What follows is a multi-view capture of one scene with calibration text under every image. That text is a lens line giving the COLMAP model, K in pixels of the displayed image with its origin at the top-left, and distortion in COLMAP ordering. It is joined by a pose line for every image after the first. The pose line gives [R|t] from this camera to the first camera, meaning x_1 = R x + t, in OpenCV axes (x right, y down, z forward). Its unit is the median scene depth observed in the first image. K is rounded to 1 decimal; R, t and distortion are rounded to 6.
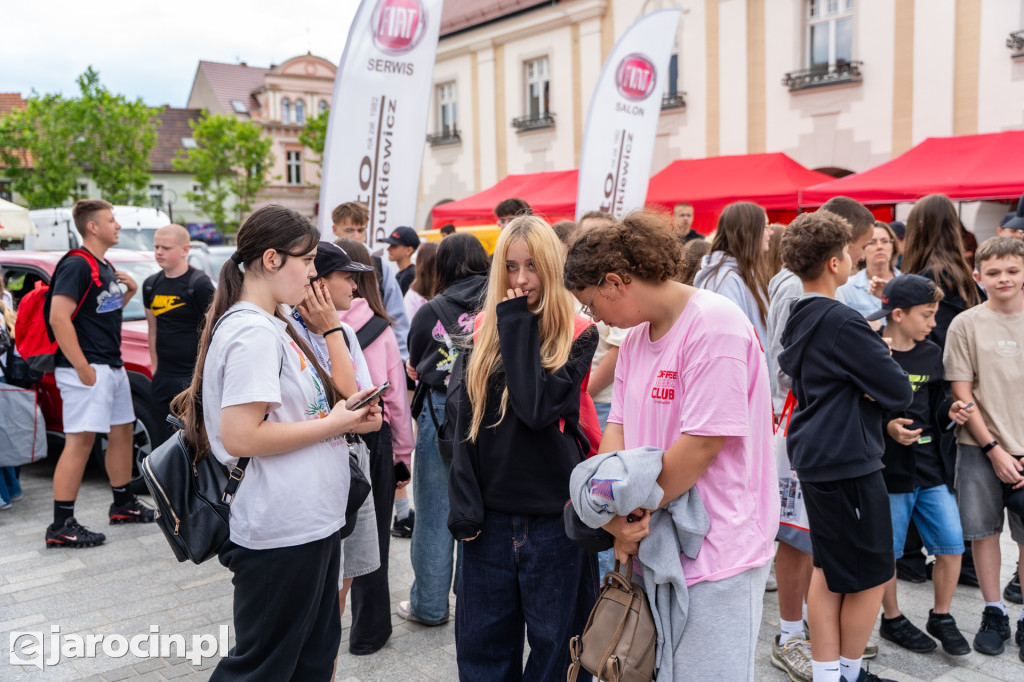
lens RADIAL K [[964.7, 0, 511.2], [0, 964.7, 326.0], [0, 0, 1]] dist [0.005574, -0.007295]
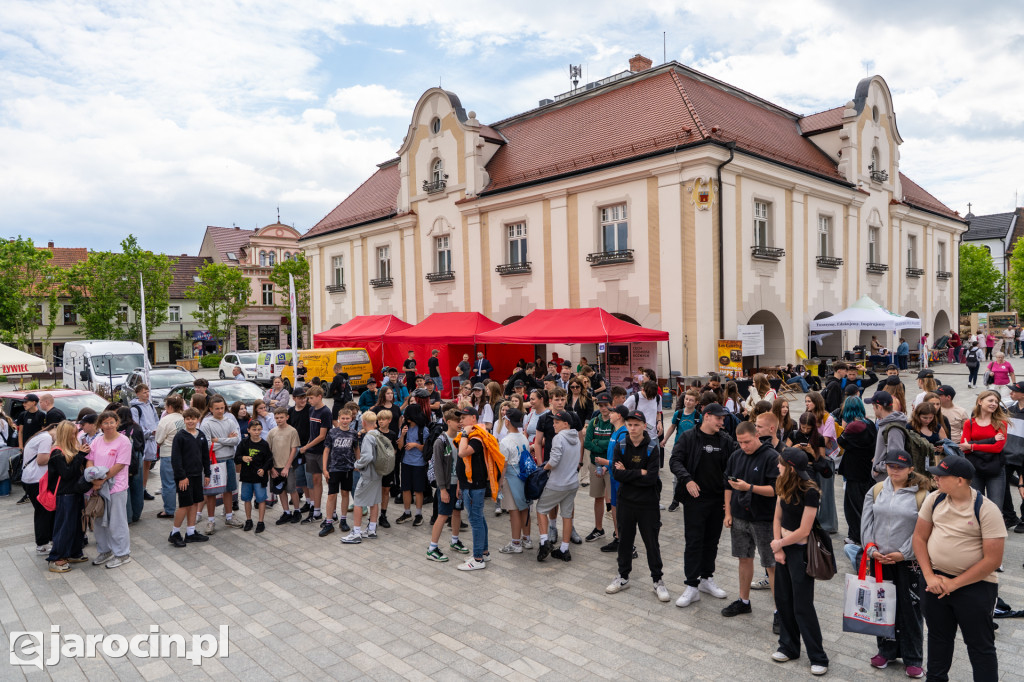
lens RADIAL K [[671.1, 0, 520.0], [0, 671.1, 339.4], [0, 0, 1]] dist [0.001031, -0.020370]
pose [[0.996130, -0.001065, 0.087883, 0.098215], [0.007196, 0.997558, -0.069471, -0.013527], [-0.087594, 0.069835, 0.993705, -0.130355]]
